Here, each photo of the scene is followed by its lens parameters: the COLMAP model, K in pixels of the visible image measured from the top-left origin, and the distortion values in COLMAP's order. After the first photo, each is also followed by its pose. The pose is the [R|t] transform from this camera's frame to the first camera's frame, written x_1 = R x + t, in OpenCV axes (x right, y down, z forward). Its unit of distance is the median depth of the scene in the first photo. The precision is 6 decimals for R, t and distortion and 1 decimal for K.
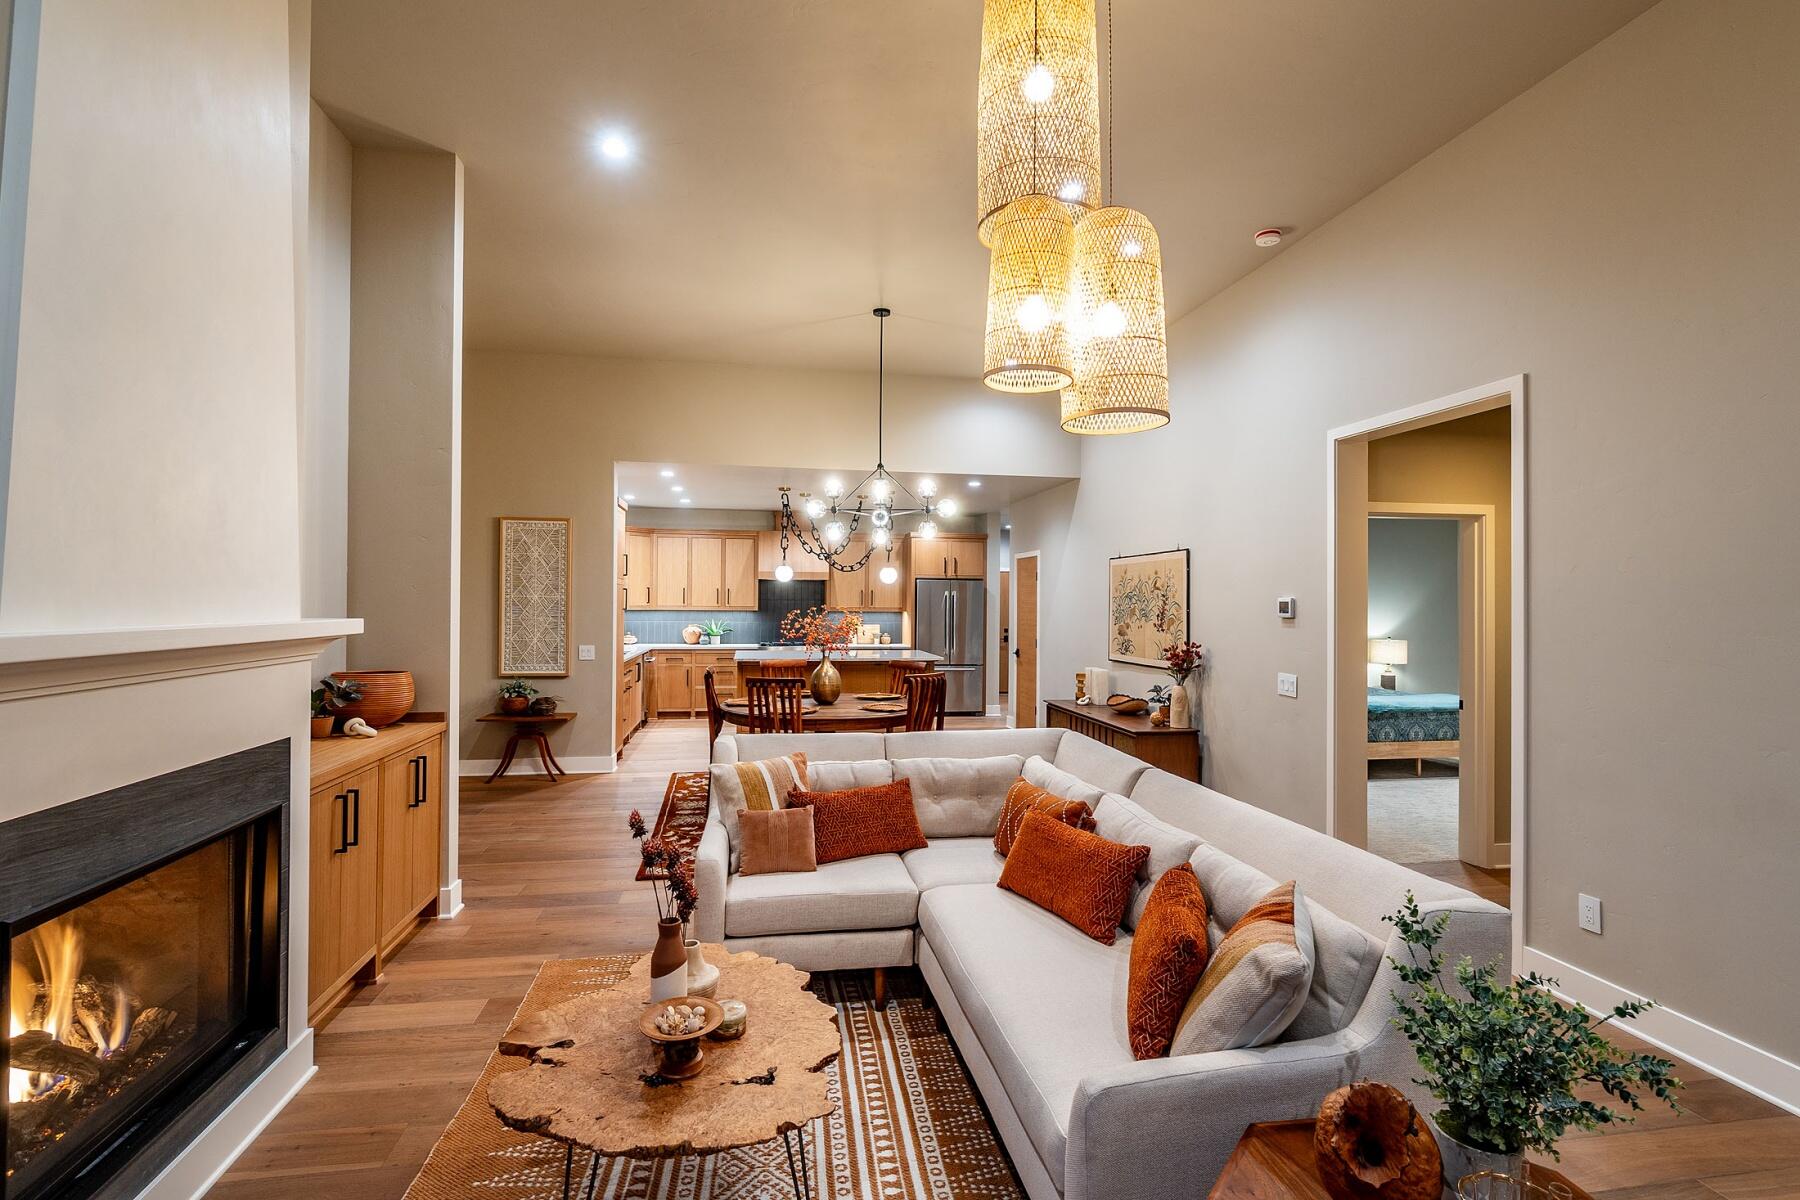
lens RADIAL K [[840.2, 0, 903.4], [0, 840.2, 595.8], [0, 0, 1]] dist [-0.003606, -0.001374]
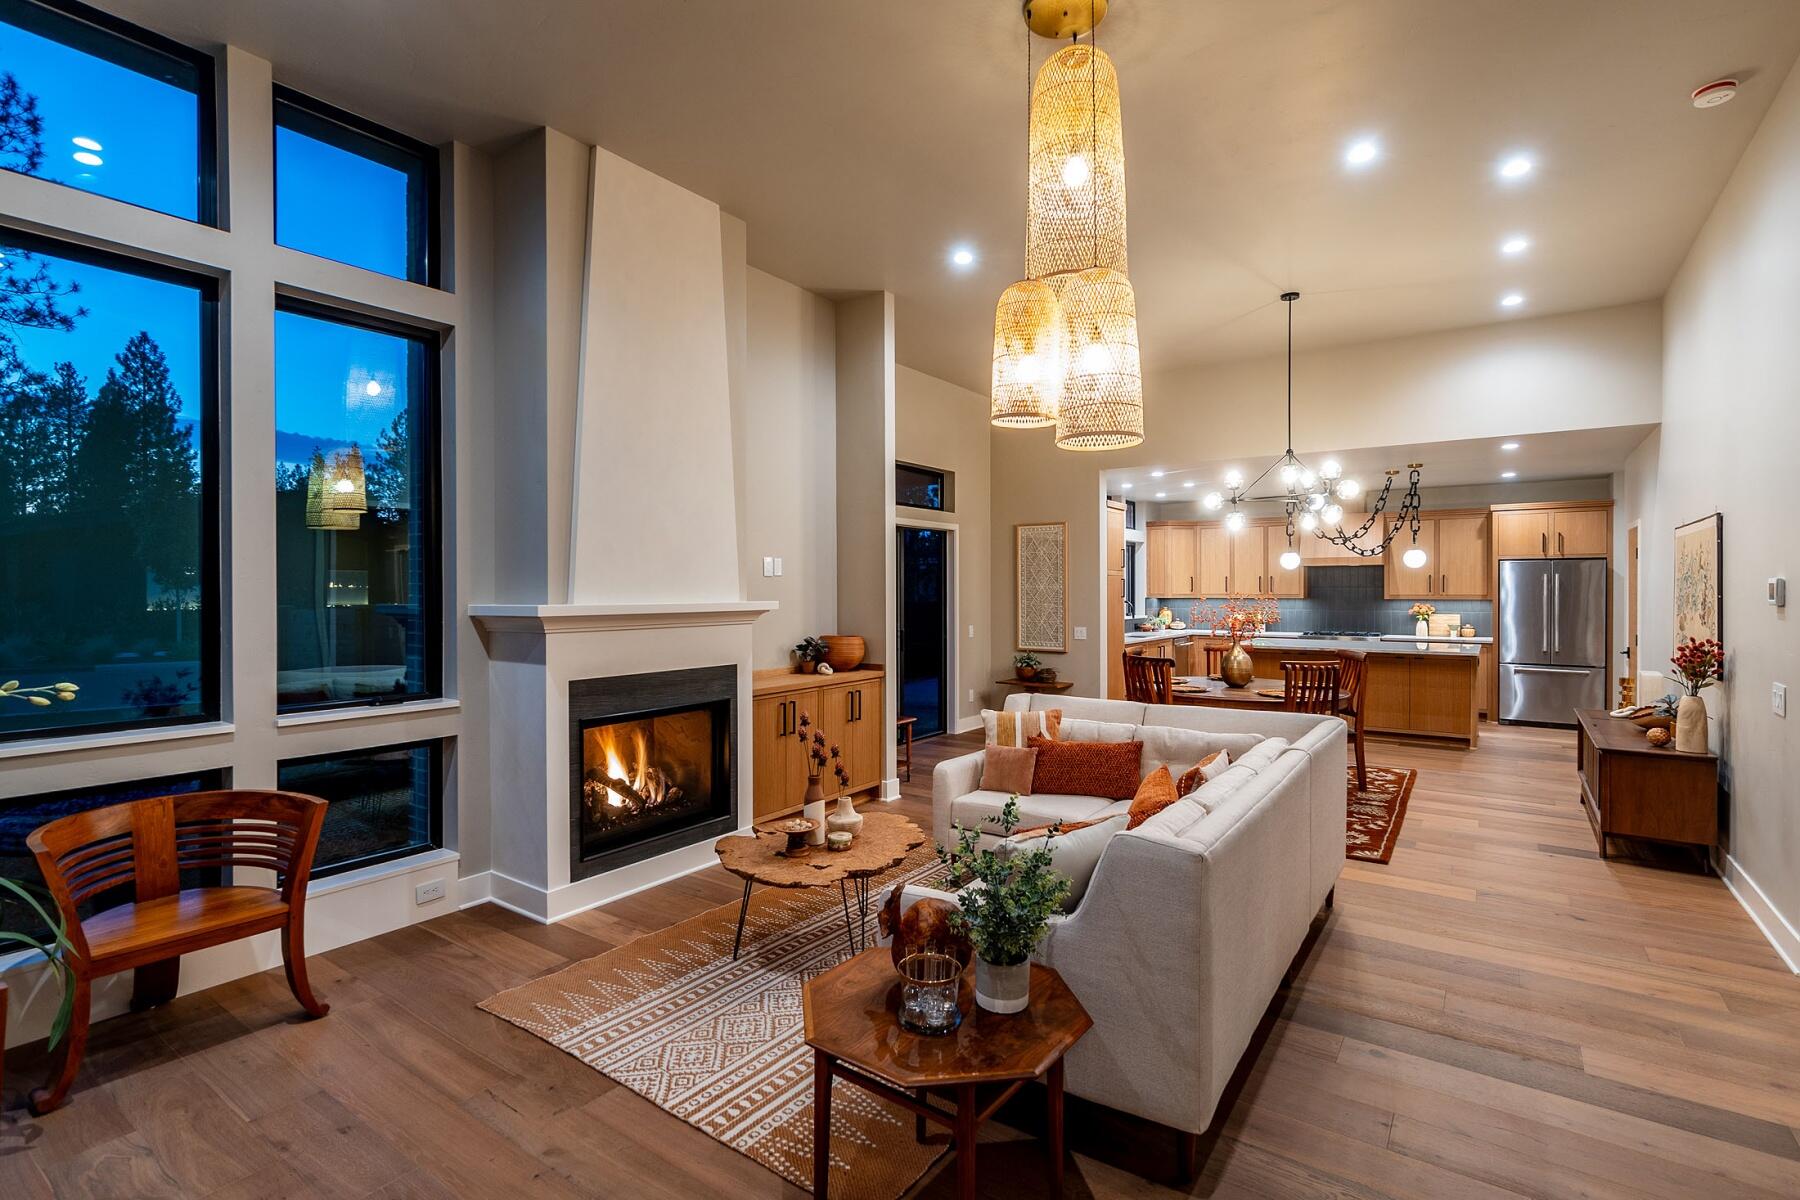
lens RADIAL K [[840.2, 0, 902.8], [0, 840.2, 594.6], [0, 0, 1]] dist [-0.003606, -0.001374]
pose [[0.712054, -0.004127, -0.702112, 0.363391], [0.012419, 0.999900, 0.006718, 0.002205], [0.702014, -0.013504, 0.712035, -0.031365]]
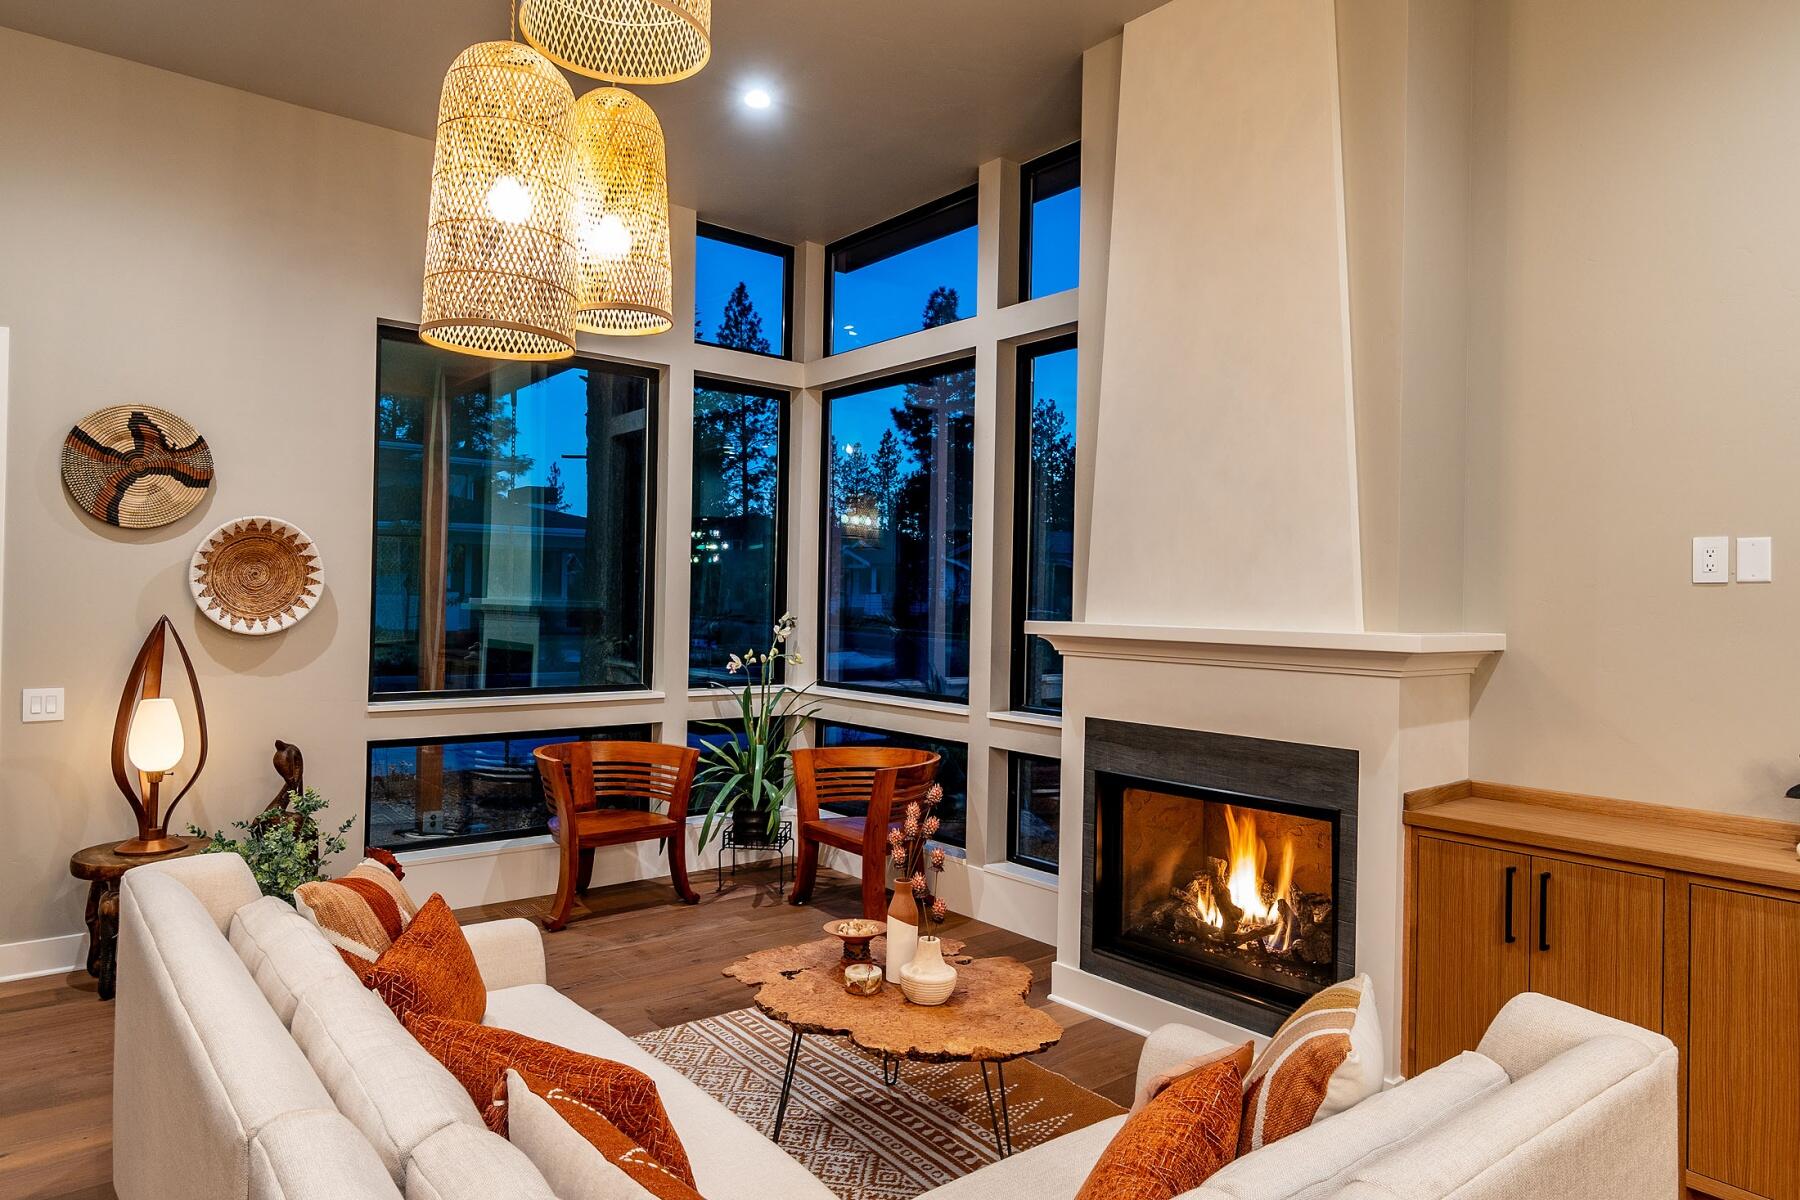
lens RADIAL K [[1097.4, 0, 899.6], [0, 1097.4, 601.1], [0, 0, 1]] dist [0.000077, 0.004789]
pose [[-0.866525, -0.027088, -0.498398, 0.164700], [-0.024196, 0.999632, -0.012262, 0.009138], [0.498546, 0.001434, -0.866862, 0.791502]]
